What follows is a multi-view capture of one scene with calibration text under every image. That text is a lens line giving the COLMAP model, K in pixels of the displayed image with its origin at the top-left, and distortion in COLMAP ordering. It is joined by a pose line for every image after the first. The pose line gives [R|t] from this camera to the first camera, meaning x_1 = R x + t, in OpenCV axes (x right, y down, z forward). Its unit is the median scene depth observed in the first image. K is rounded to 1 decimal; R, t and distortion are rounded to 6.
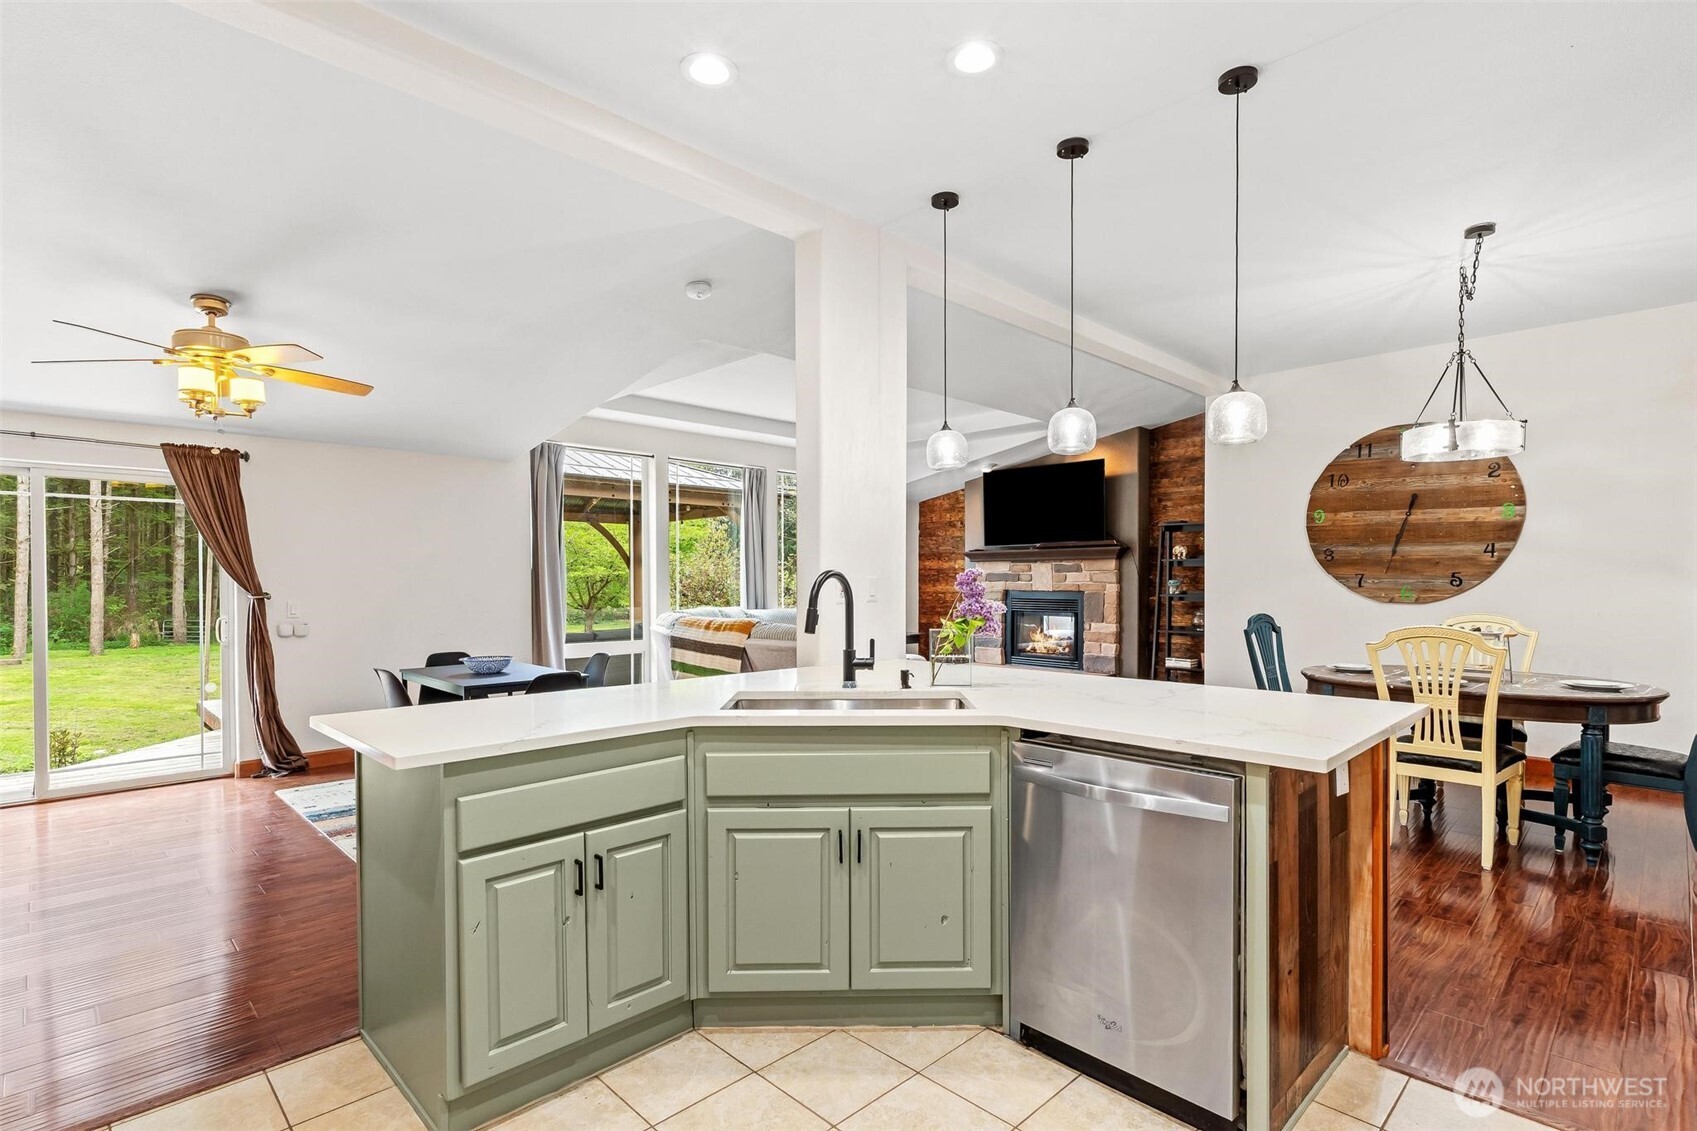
lens RADIAL K [[821.2, 0, 836.2], [0, 821.2, 577.9], [0, 0, 1]] dist [0.012577, -0.000414]
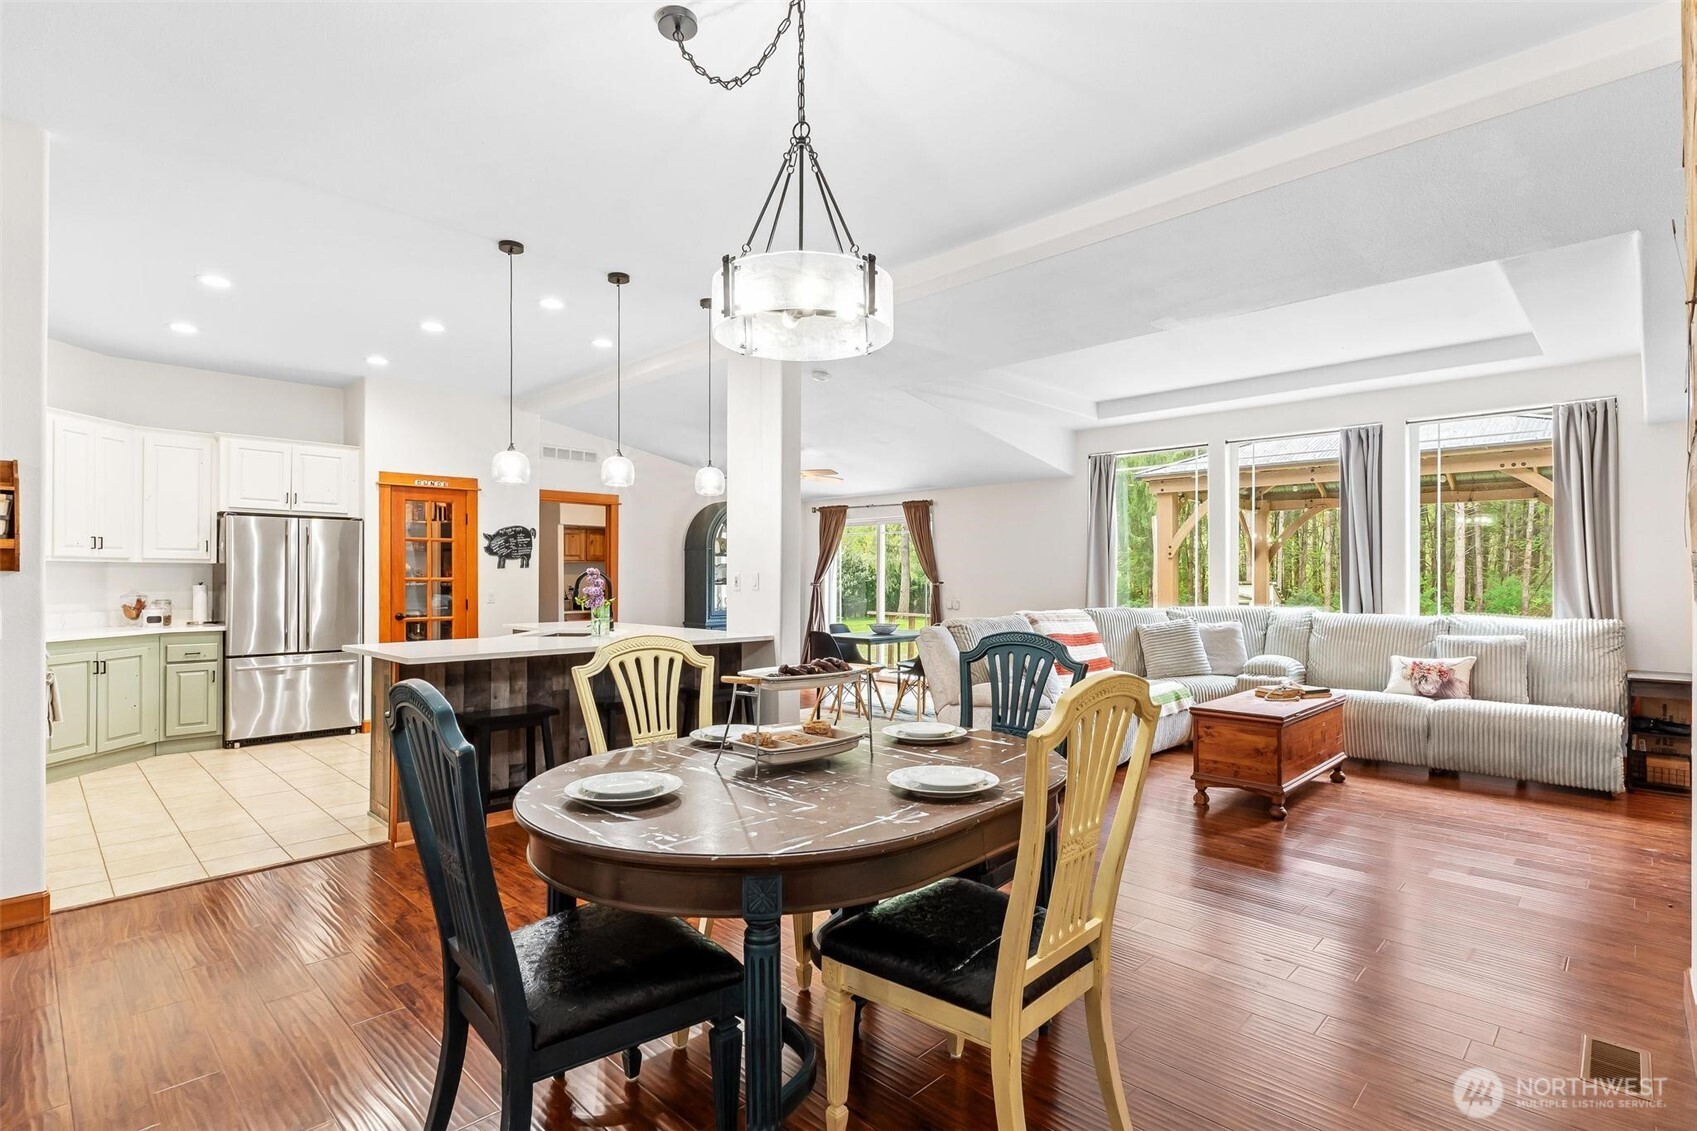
lens RADIAL K [[821.2, 0, 845.4], [0, 821.2, 570.9], [0, 0, 1]] dist [0.012577, -0.000414]
pose [[0.014248, -0.004667, -0.999888, 1.015048], [0.002510, 0.999986, -0.004632, 0.002909], [0.999895, -0.002444, 0.014260, 0.801757]]
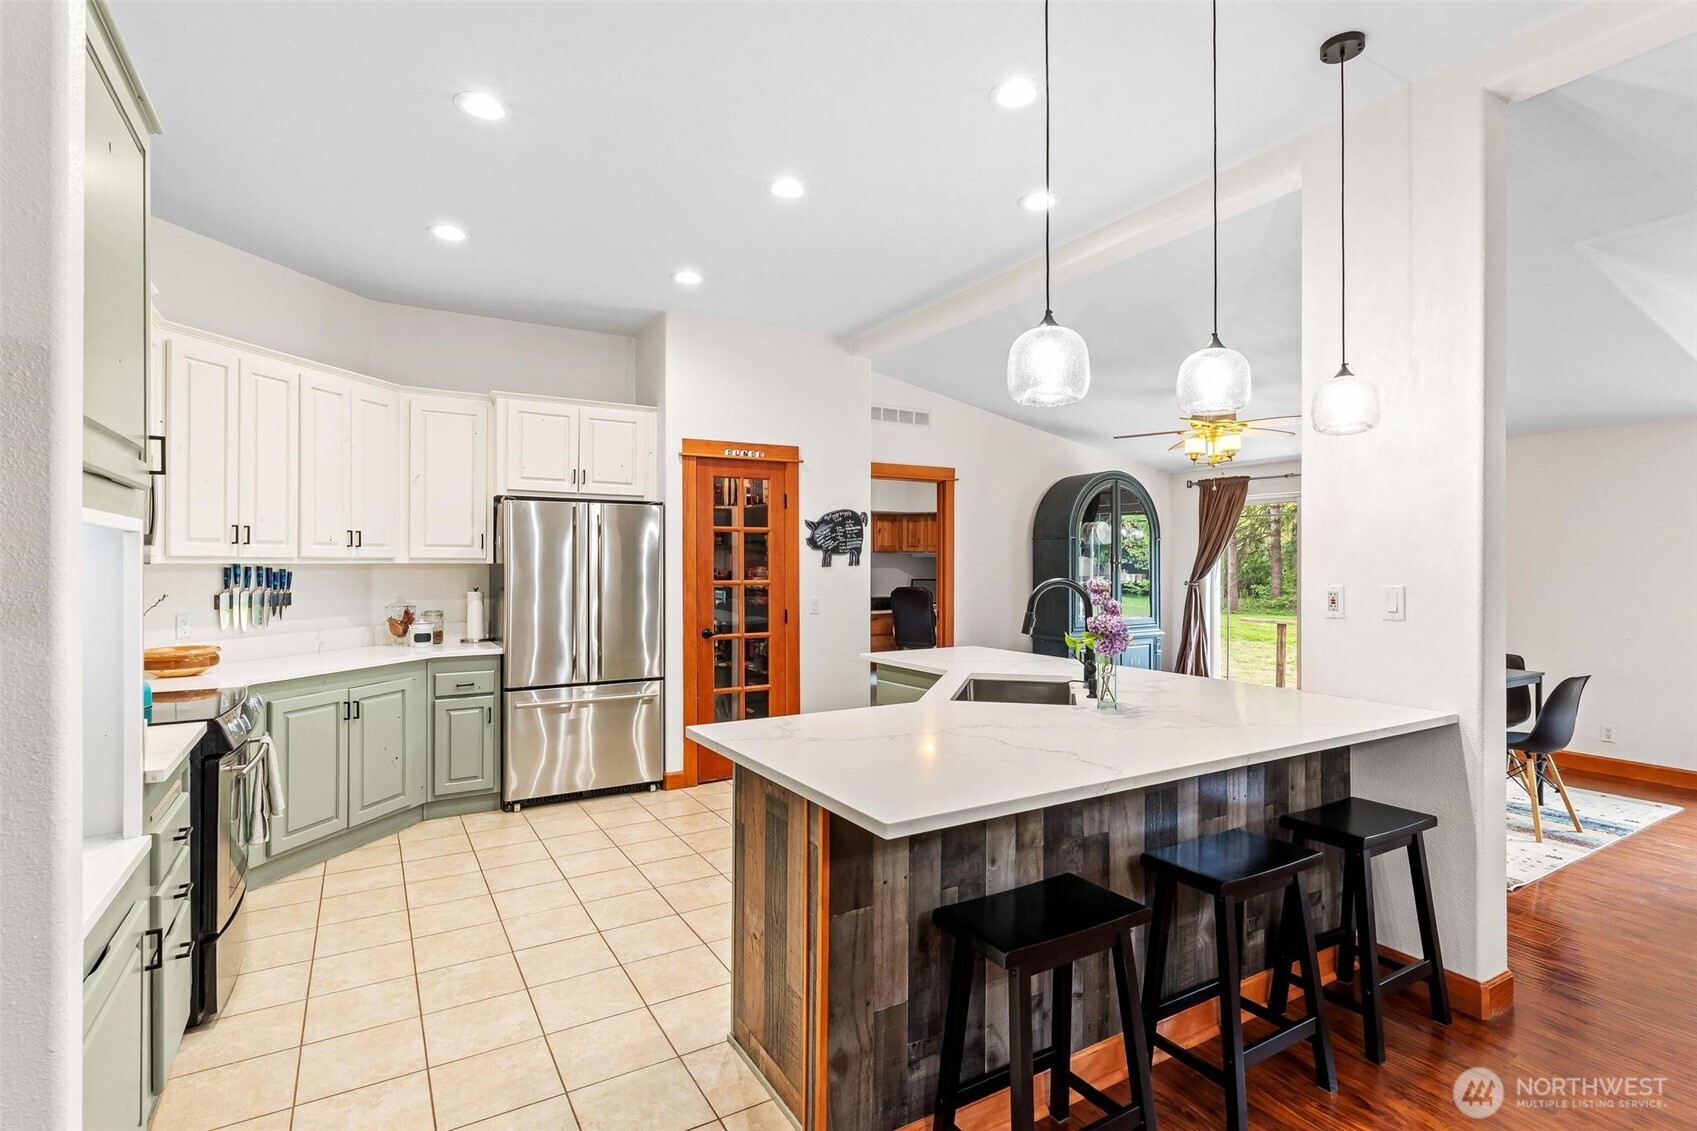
lens RADIAL K [[821.2, 0, 871.2], [0, 821.2, 556.3], [0, 0, 1]] dist [0.012577, -0.000414]
pose [[-0.212184, -0.006241, -0.977210, 0.596738], [0.005017, 0.999959, -0.007476, -0.015493], [0.977217, -0.006488, -0.212144, 0.503890]]
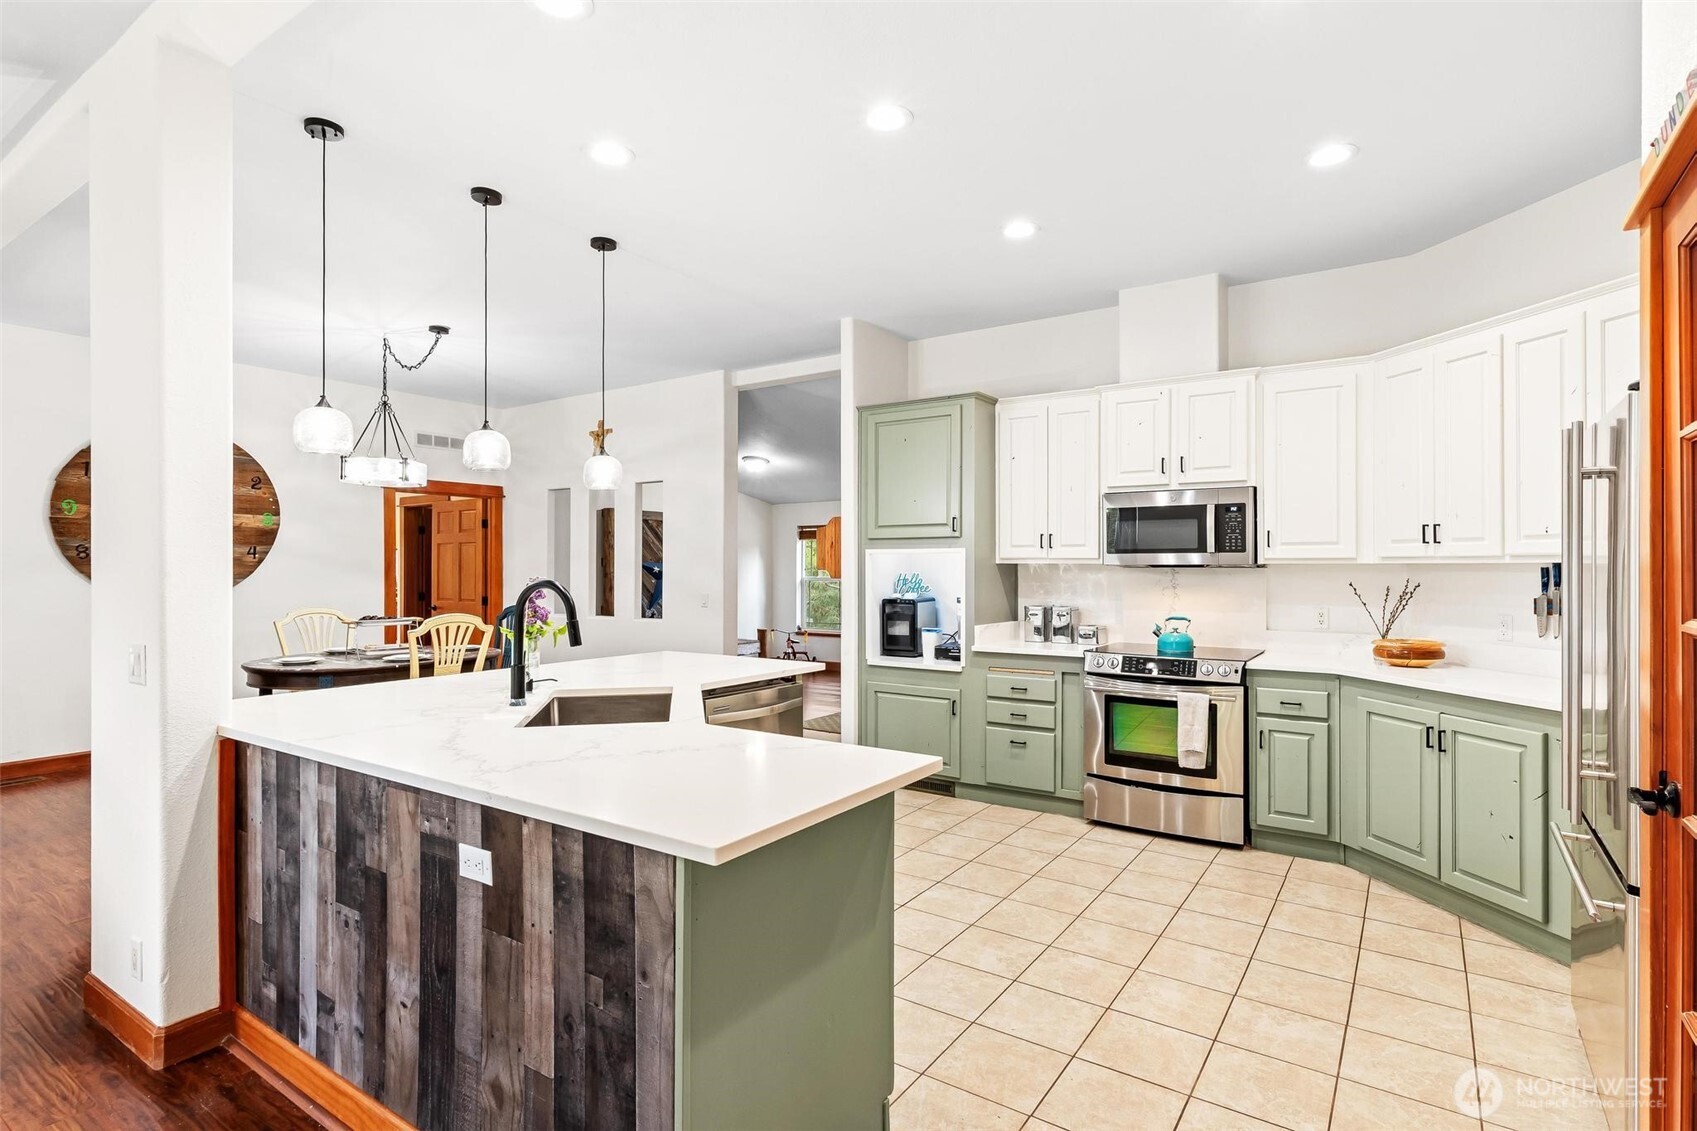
lens RADIAL K [[821.2, 0, 885.5], [0, 821.2, 564.5], [0, 0, 1]] dist [0.012577, -0.000414]
pose [[-0.246273, 0.003790, 0.969193, -0.536465], [-0.000953, 0.999991, -0.004153, -0.012992], [-0.969200, -0.001946, -0.246268, 0.440522]]
